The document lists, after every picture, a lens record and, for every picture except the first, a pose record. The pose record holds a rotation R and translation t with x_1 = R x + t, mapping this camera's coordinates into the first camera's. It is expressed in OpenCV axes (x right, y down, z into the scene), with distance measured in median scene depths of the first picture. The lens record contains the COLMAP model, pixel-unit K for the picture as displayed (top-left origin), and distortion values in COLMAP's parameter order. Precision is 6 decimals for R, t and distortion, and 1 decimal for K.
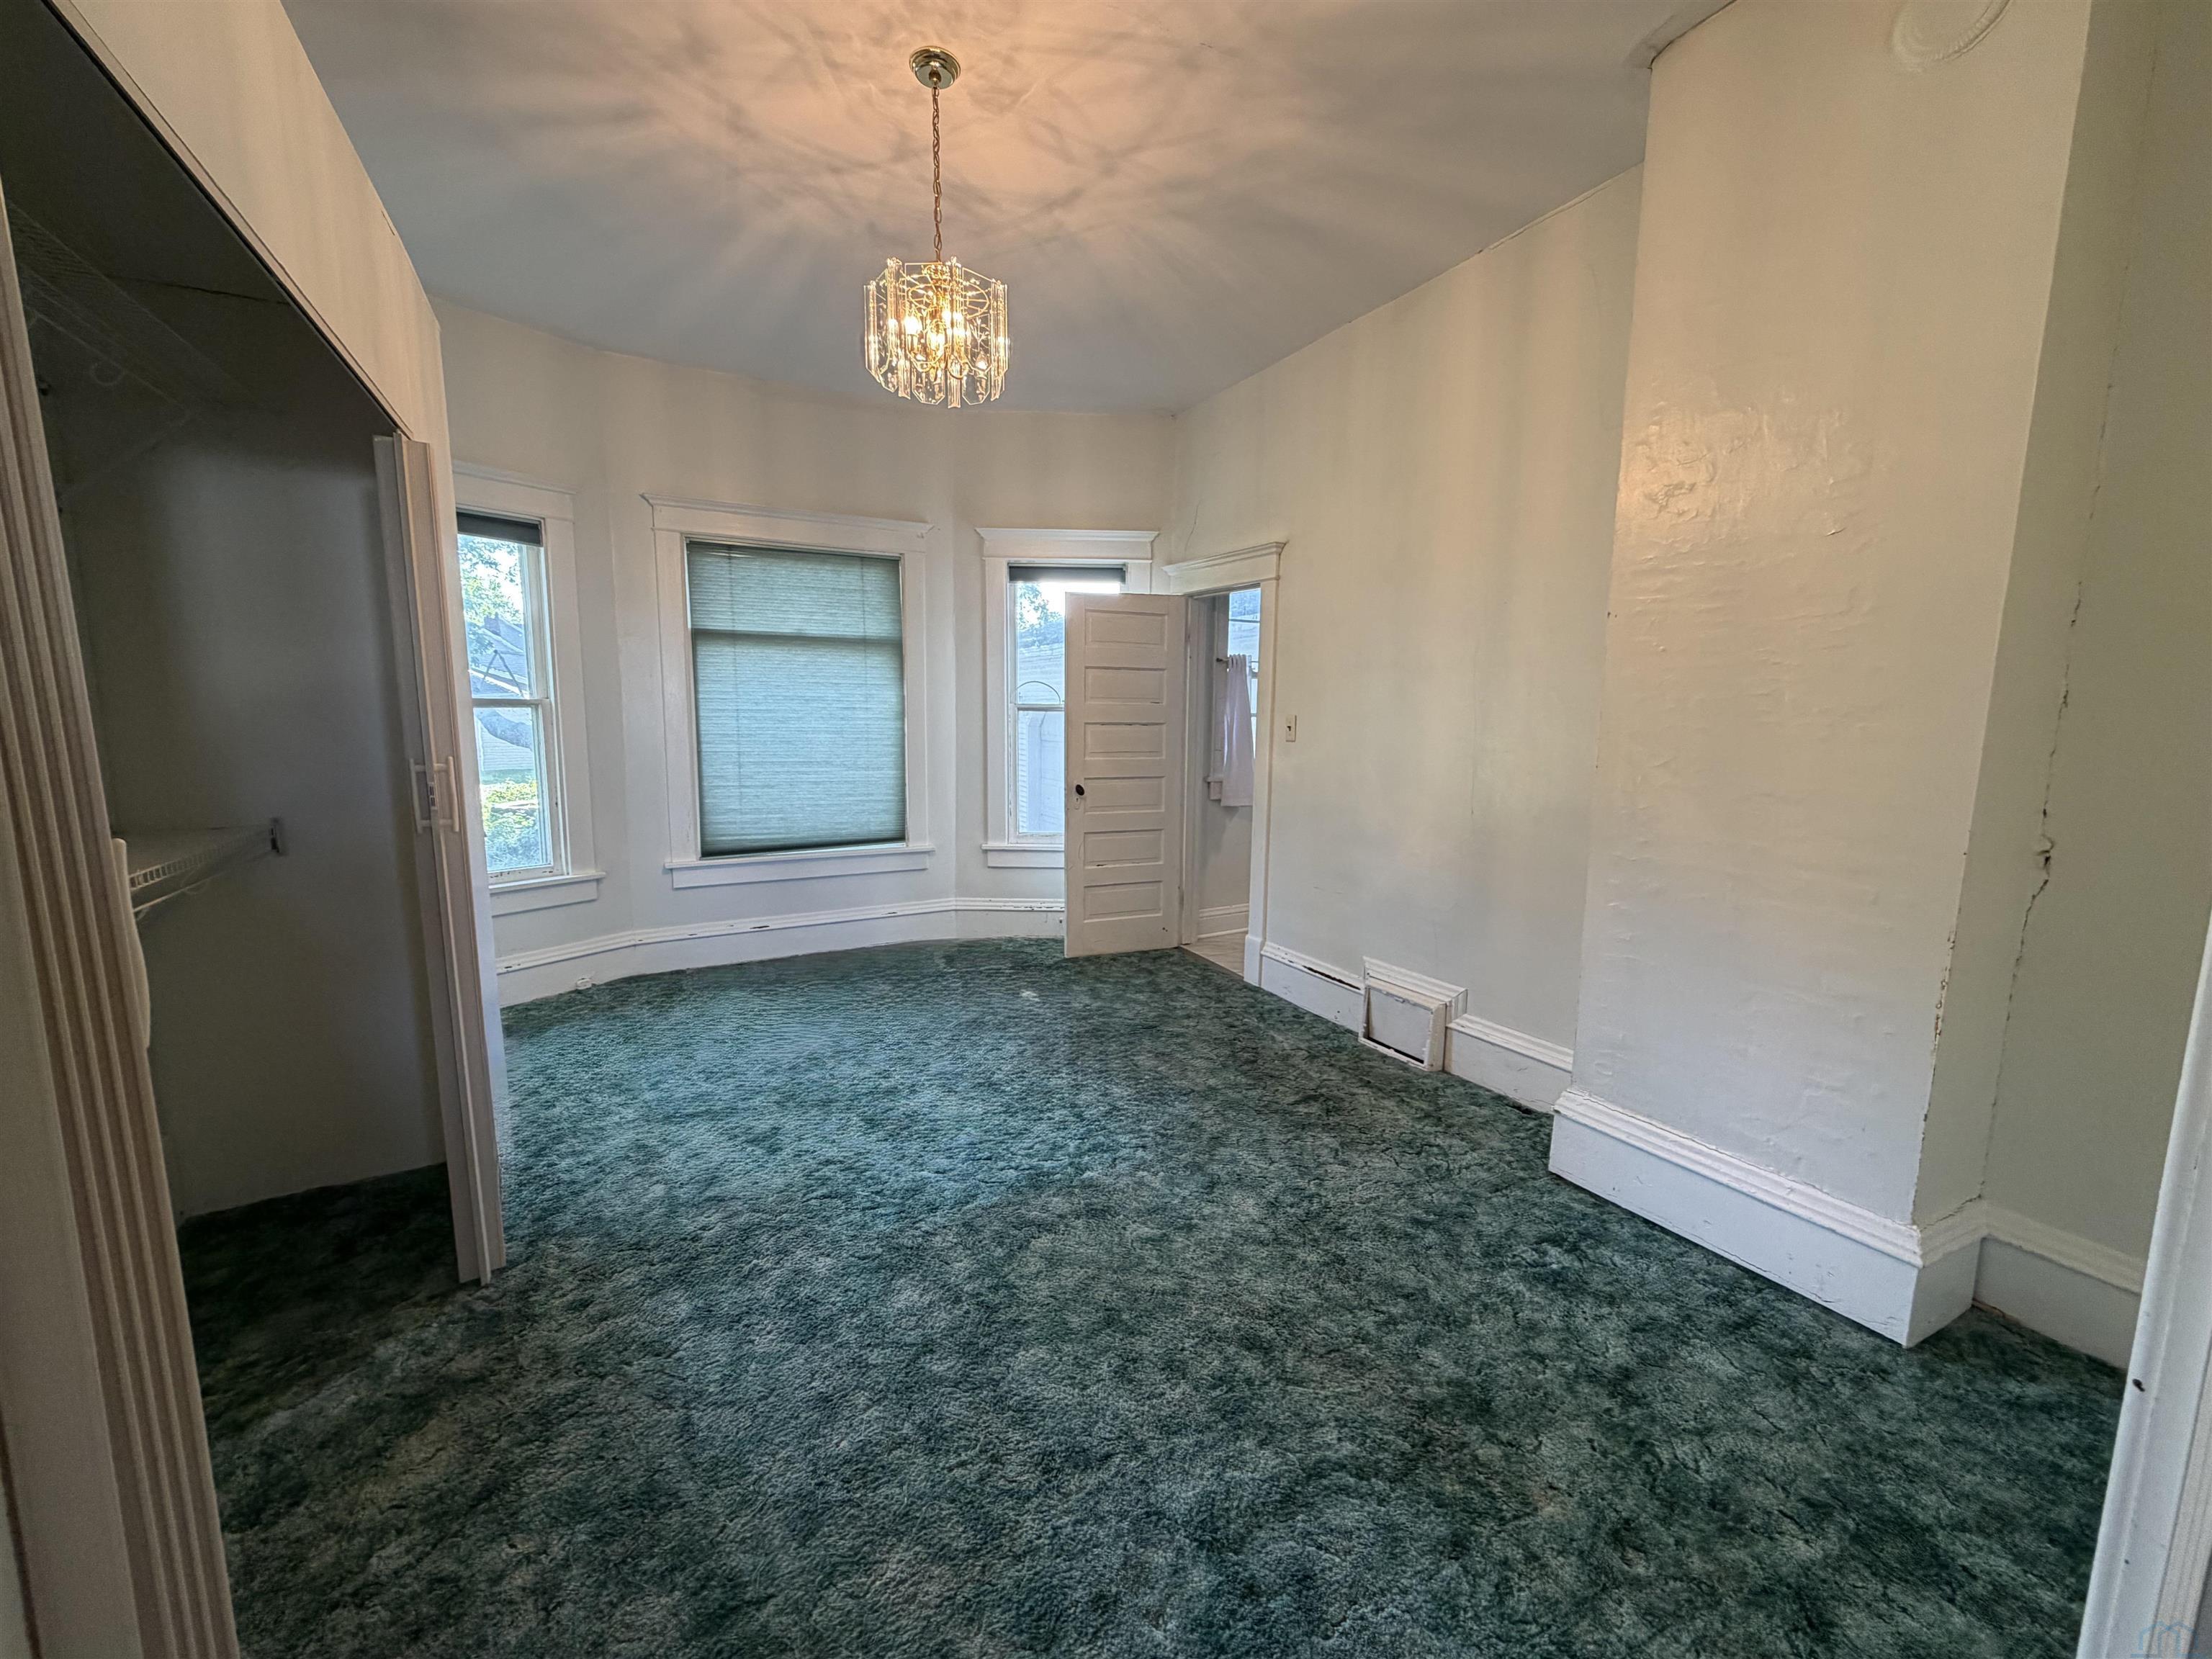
lens RADIAL K [[880.7, 0, 1104.8], [0, 880.7, 843.2], [0, 0, 1]] dist [0.004353, 0.000004]
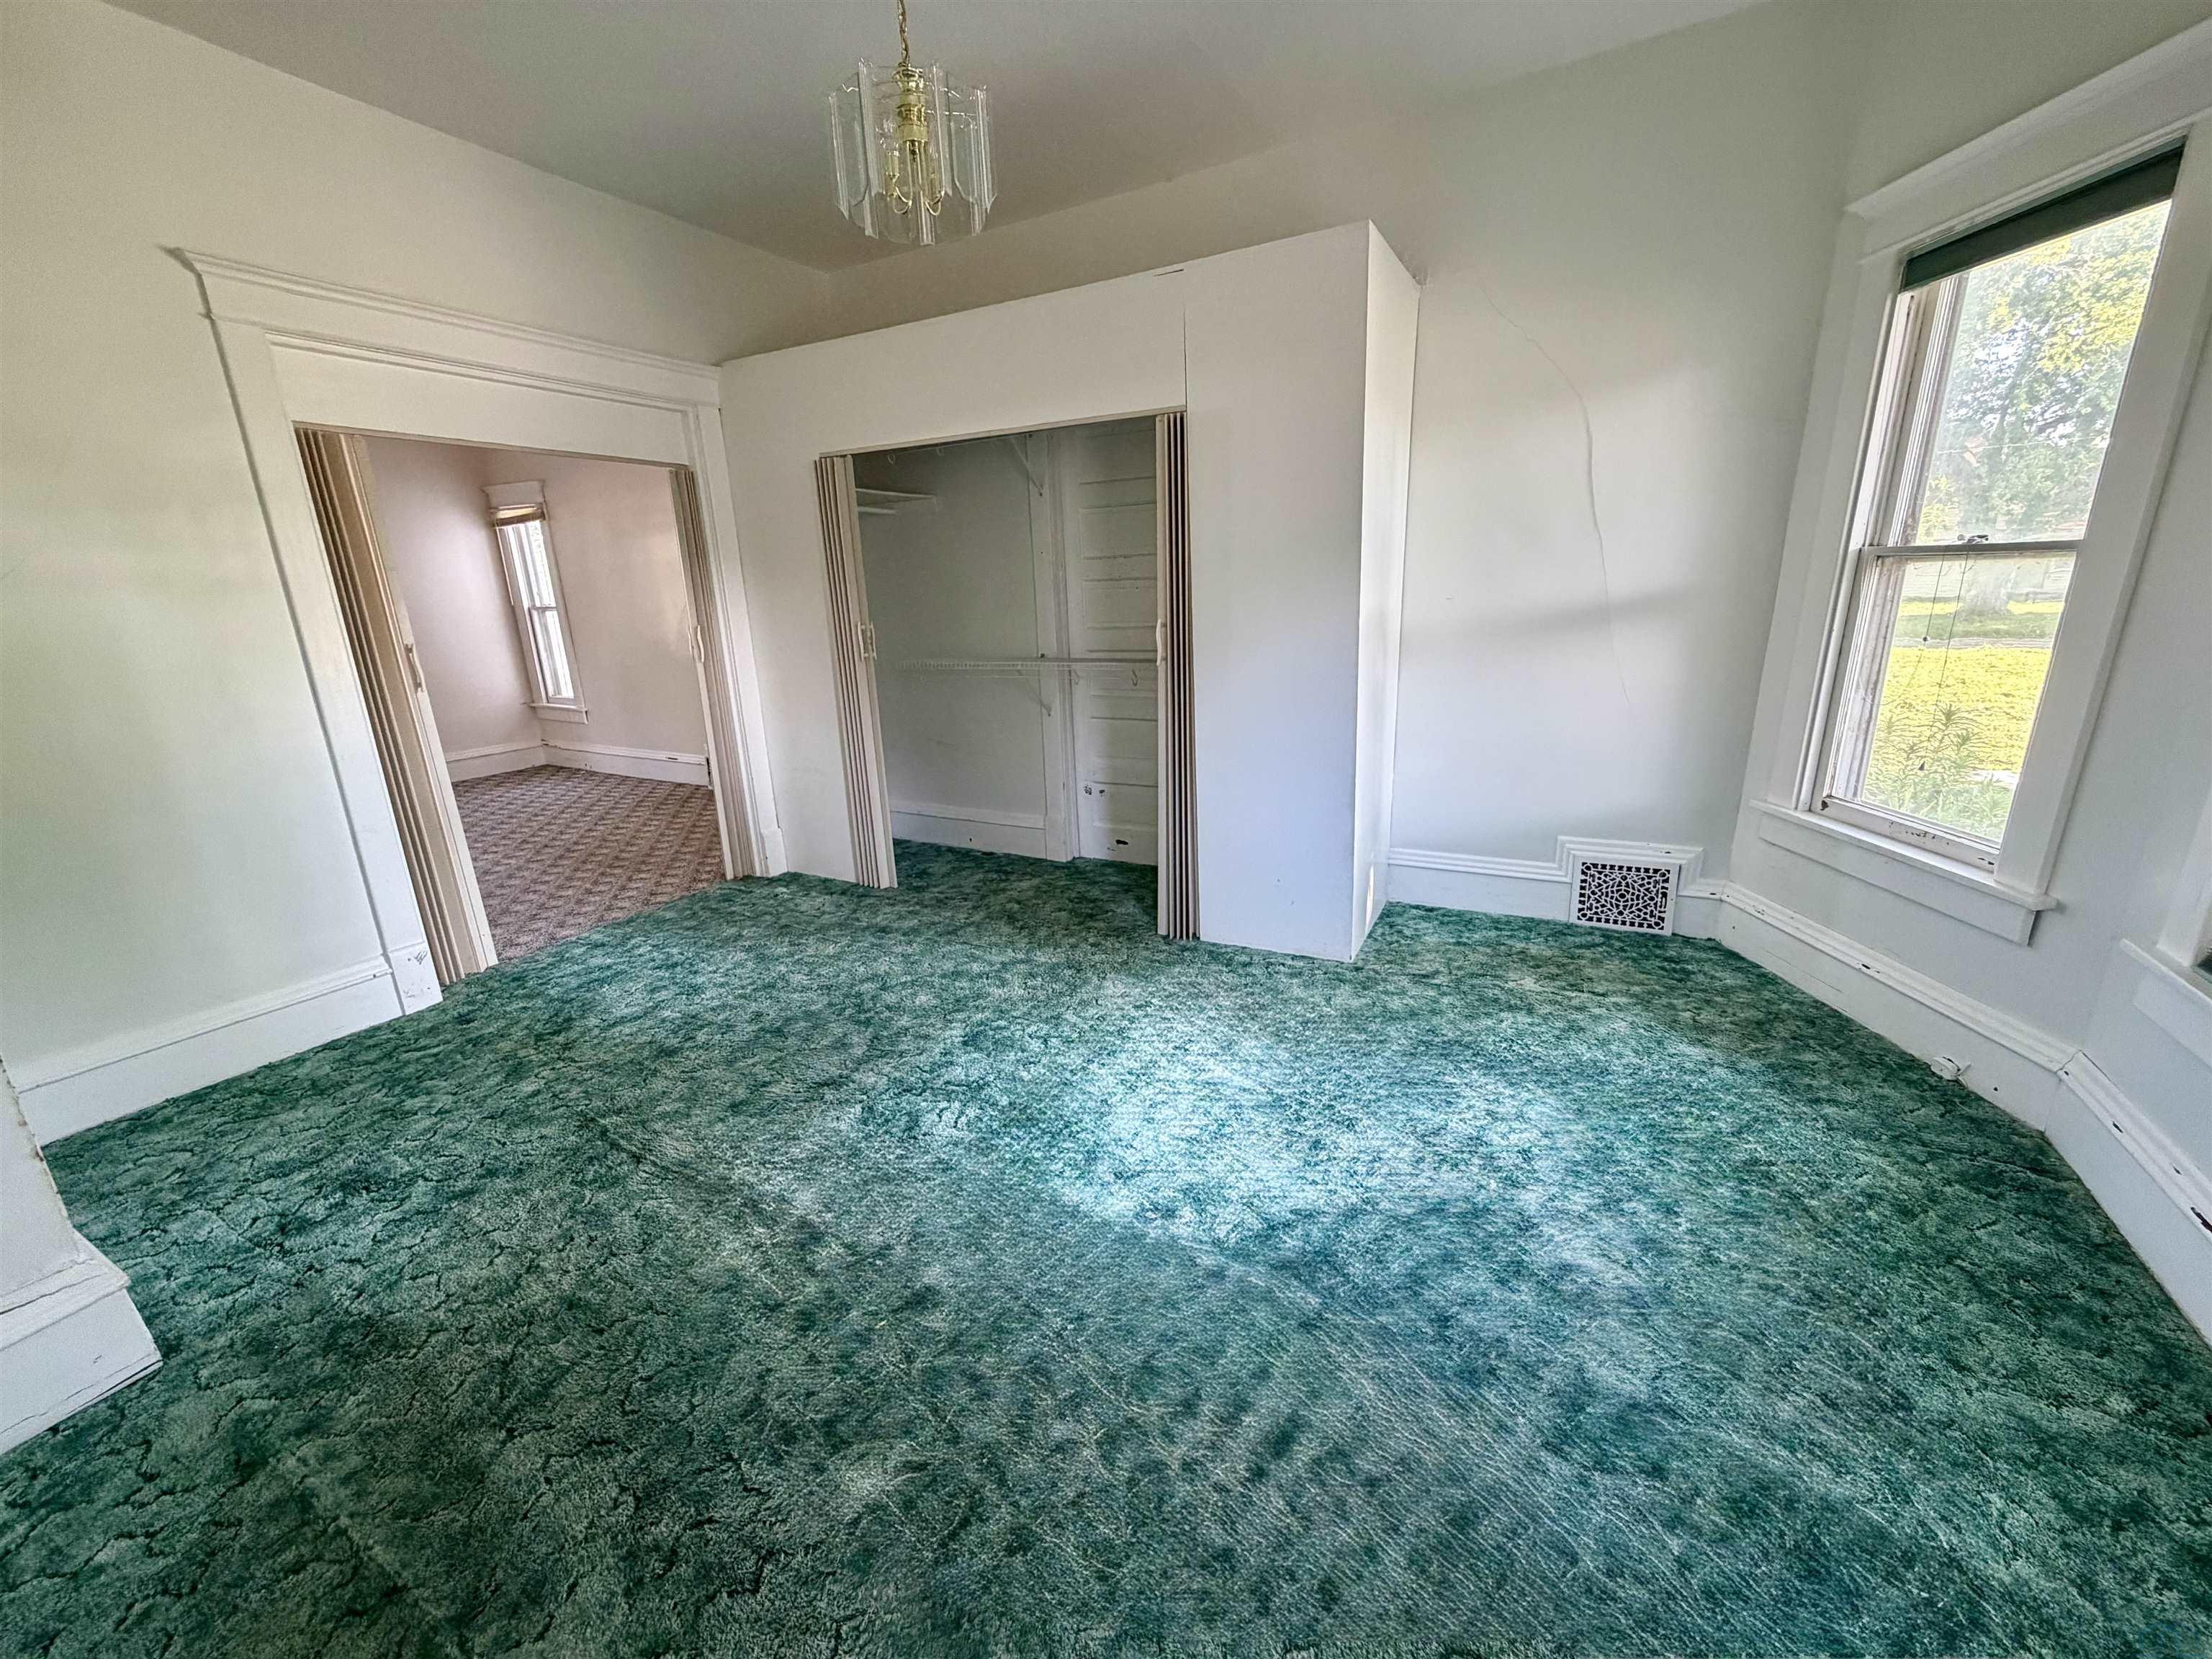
lens RADIAL K [[880.7, 0, 1120.3], [0, 880.7, 819.2], [0, 0, 1]] dist [0.004353, 0.000004]
pose [[-0.824659, 0.170469, -0.539331, 0.250193], [-0.052827, 0.926125, 0.373499, -0.343816], [0.563158, 0.336501, -0.754732, 2.153451]]
